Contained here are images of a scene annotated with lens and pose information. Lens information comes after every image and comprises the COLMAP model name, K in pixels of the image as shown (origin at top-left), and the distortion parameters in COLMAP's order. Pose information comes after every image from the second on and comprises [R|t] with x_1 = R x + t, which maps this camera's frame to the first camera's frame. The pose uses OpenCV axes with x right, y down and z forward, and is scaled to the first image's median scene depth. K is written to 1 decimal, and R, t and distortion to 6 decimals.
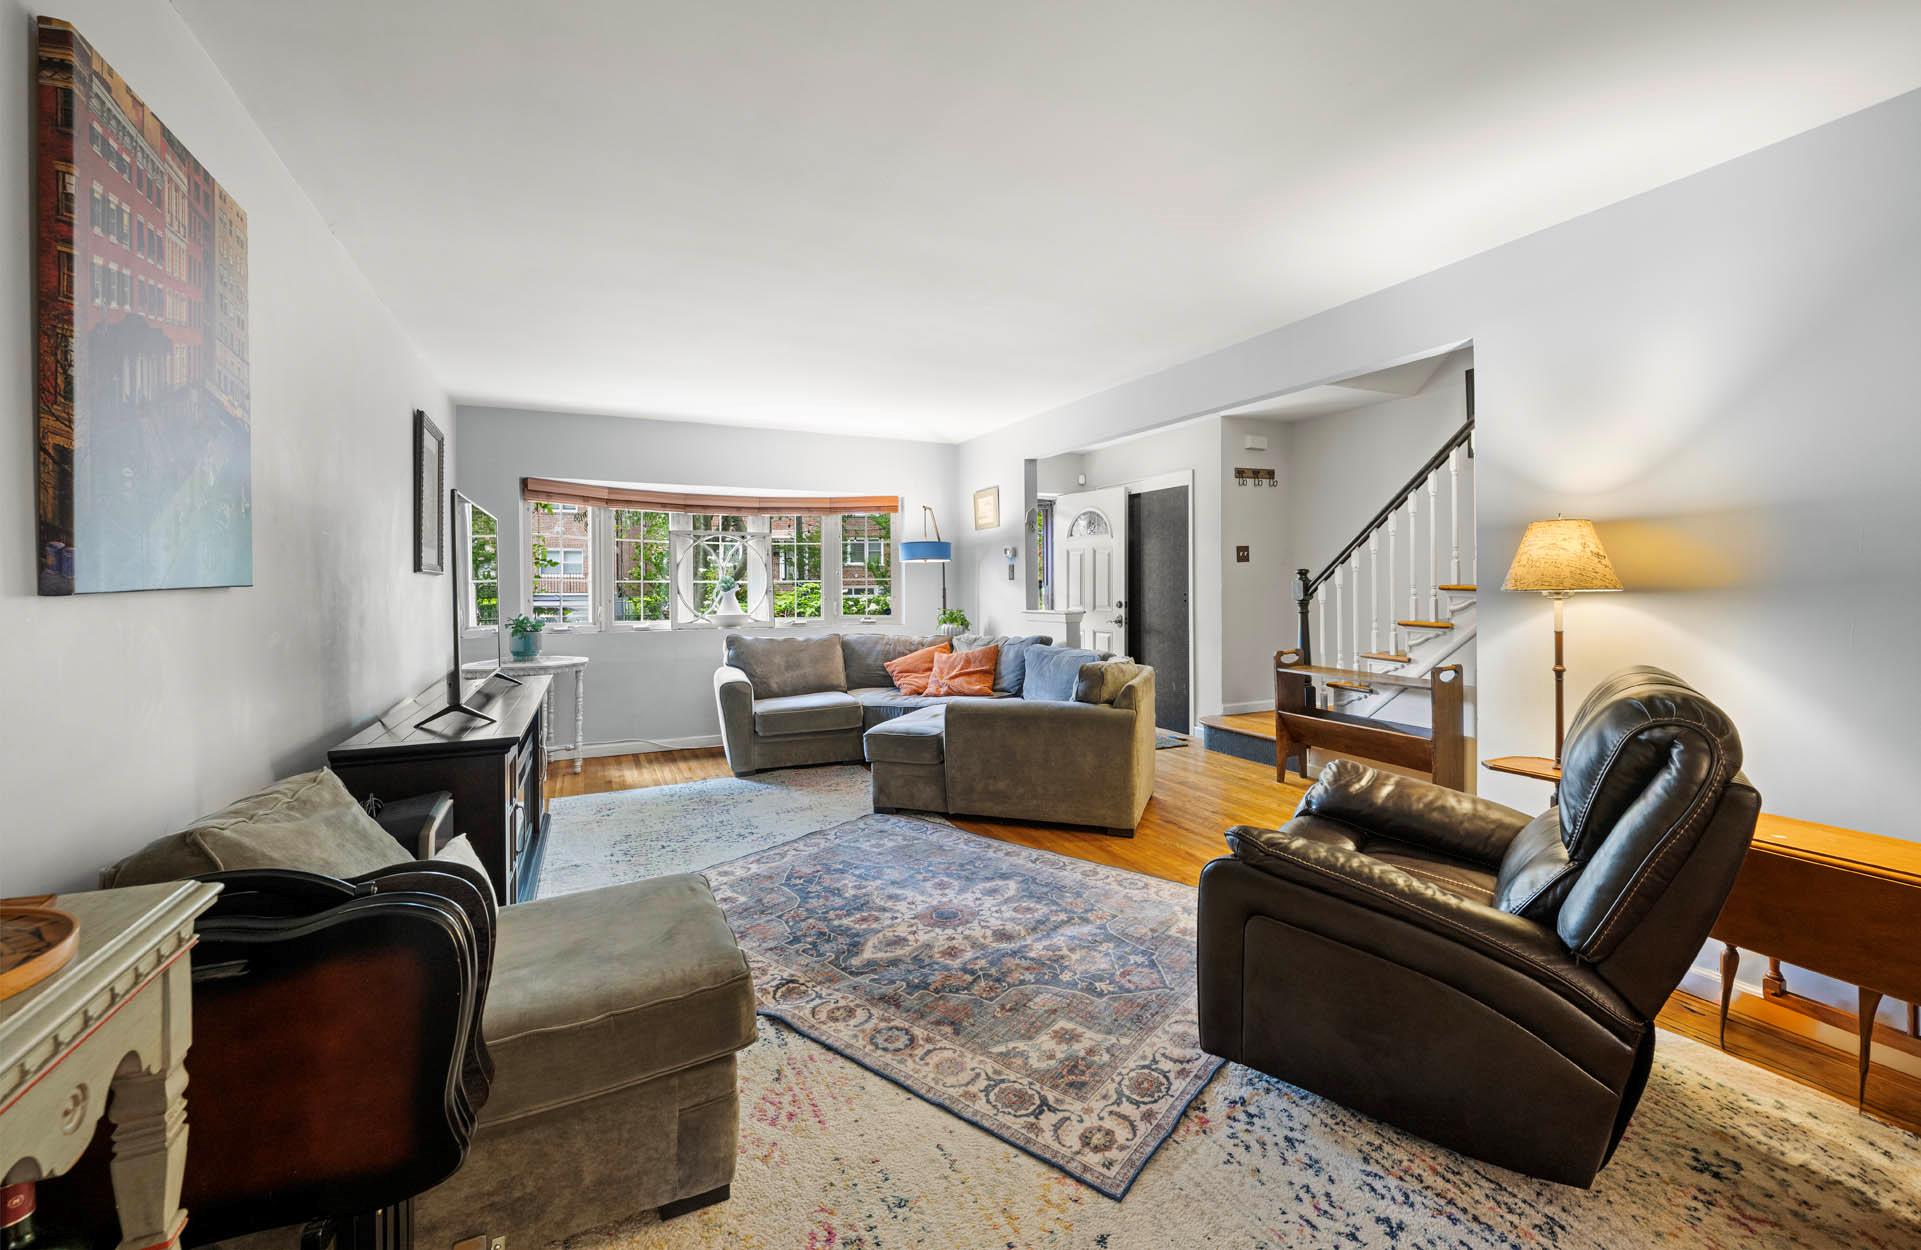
lens RADIAL K [[785.3, 0, 986.1], [0, 785.3, 589.2], [0, 0, 1]] dist [-0.002648, -0.000085]
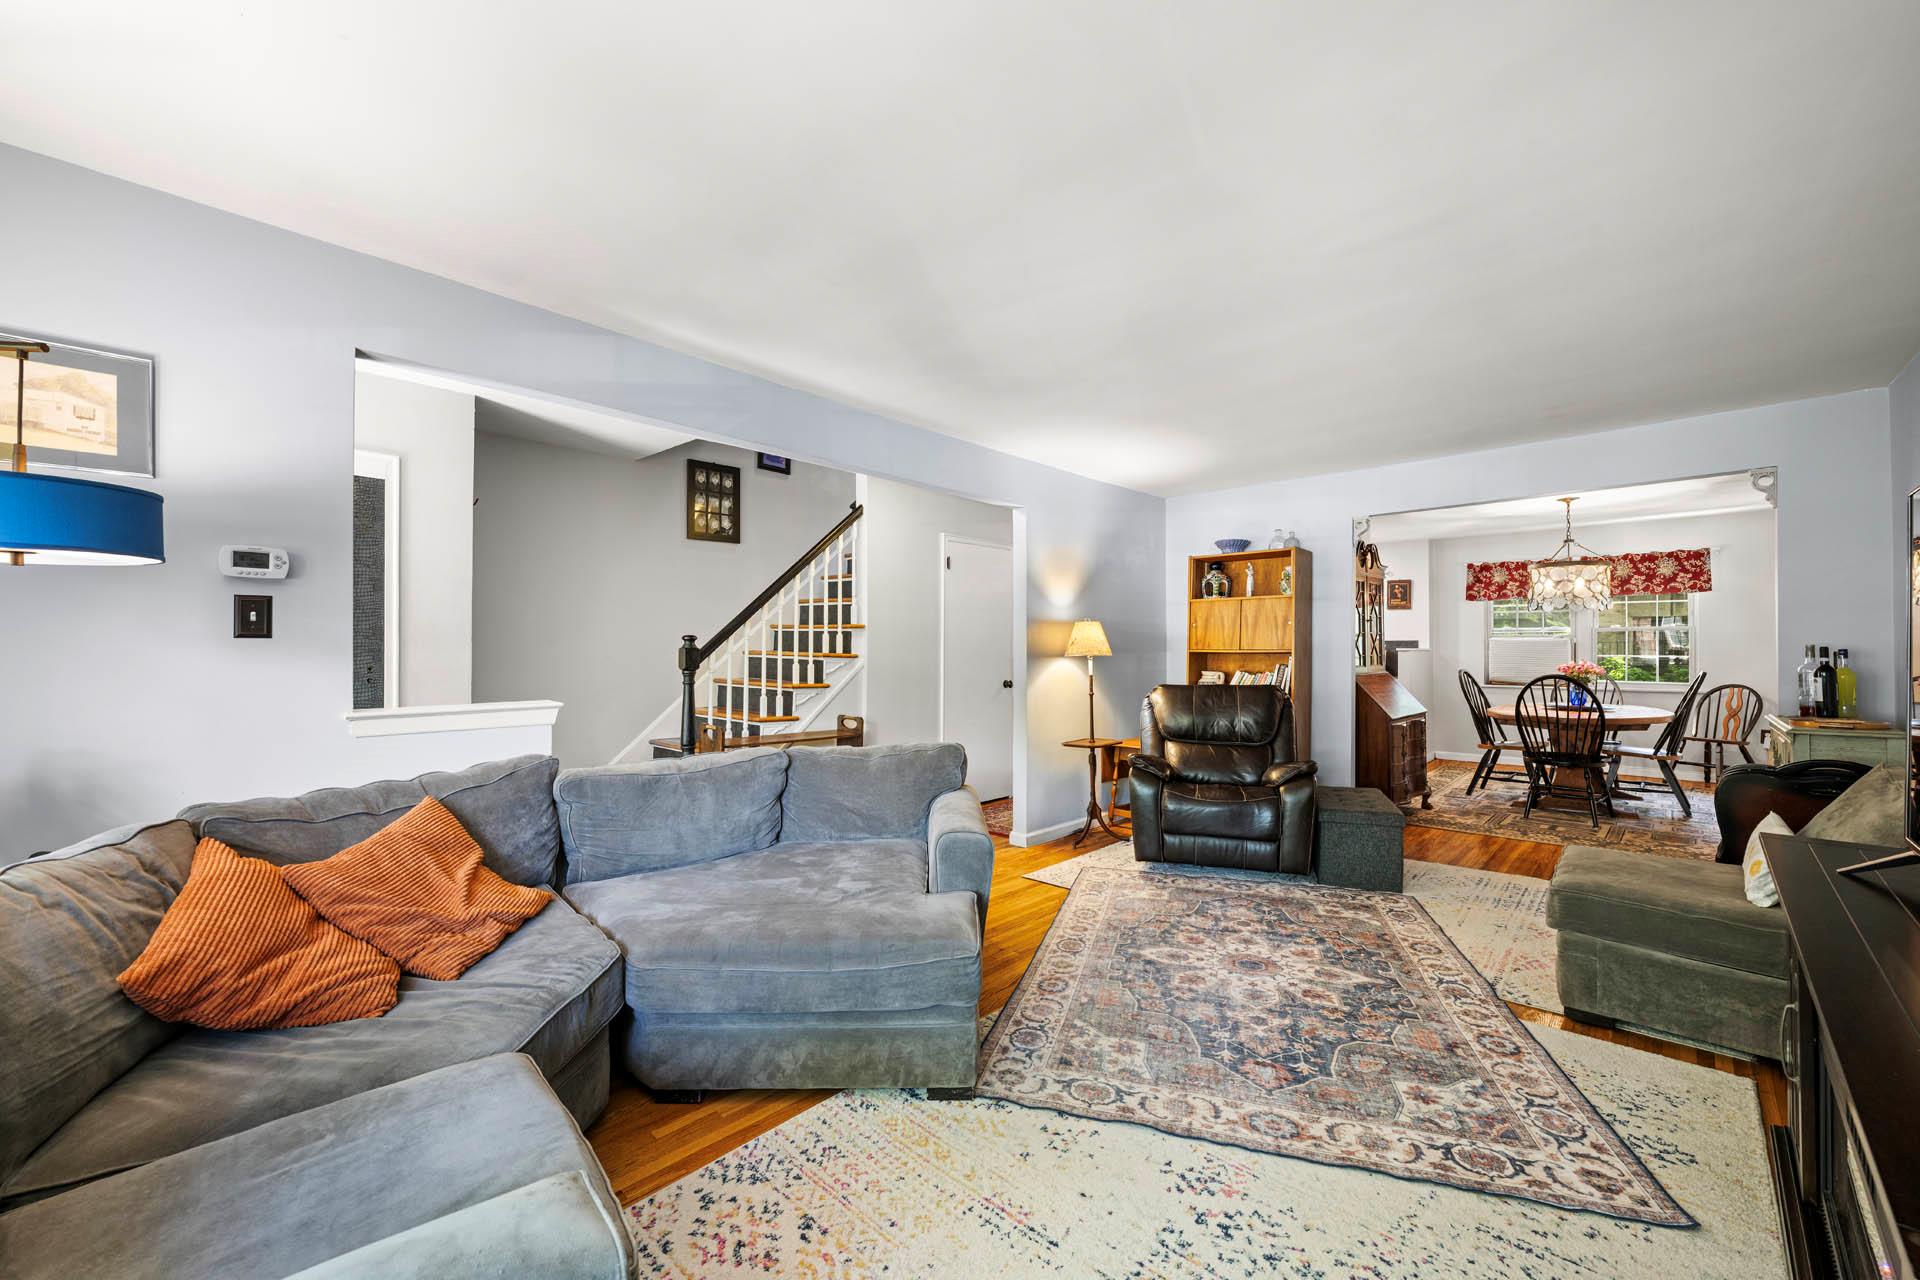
lens RADIAL K [[760.3, 0, 961.8], [0, 760.3, 634.4], [0, 0, 1]] dist [-0.001732, -0.000236]
pose [[-0.336985, 0.025065, 0.941176, -0.784257], [0.006804, 0.999684, -0.024187, -0.004465], [-0.941485, -0.001747, -0.337049, 1.508817]]
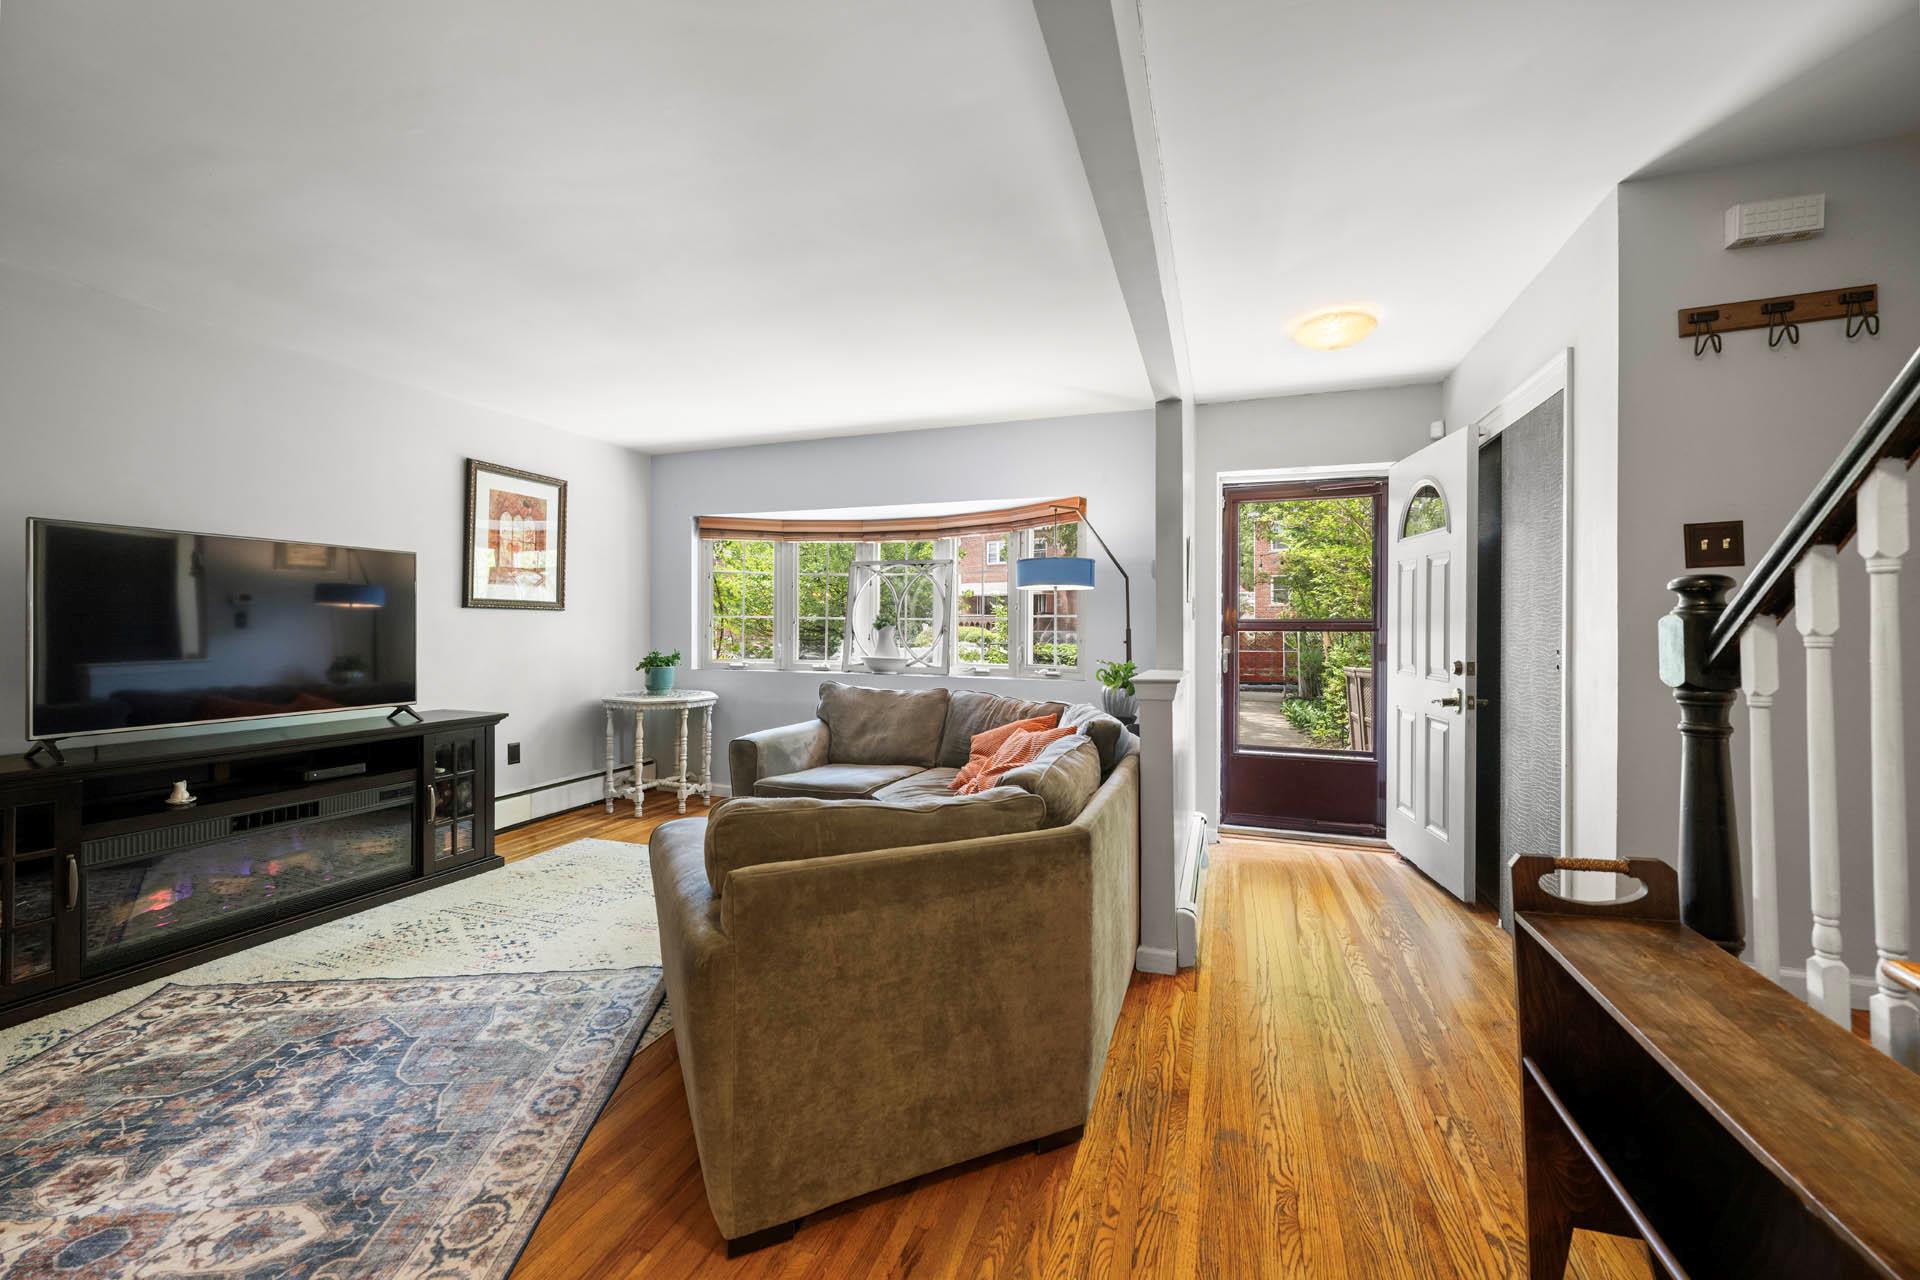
lens RADIAL K [[760.3, 0, 958.9], [0, 760.3, 630.1], [0, 0, 1]] dist [-0.001732, -0.000236]
pose [[0.691629, 0.013645, -0.722124, 0.626761], [-0.012937, 0.999895, 0.006503, -0.007032], [0.722137, 0.004844, 0.691733, 0.942757]]
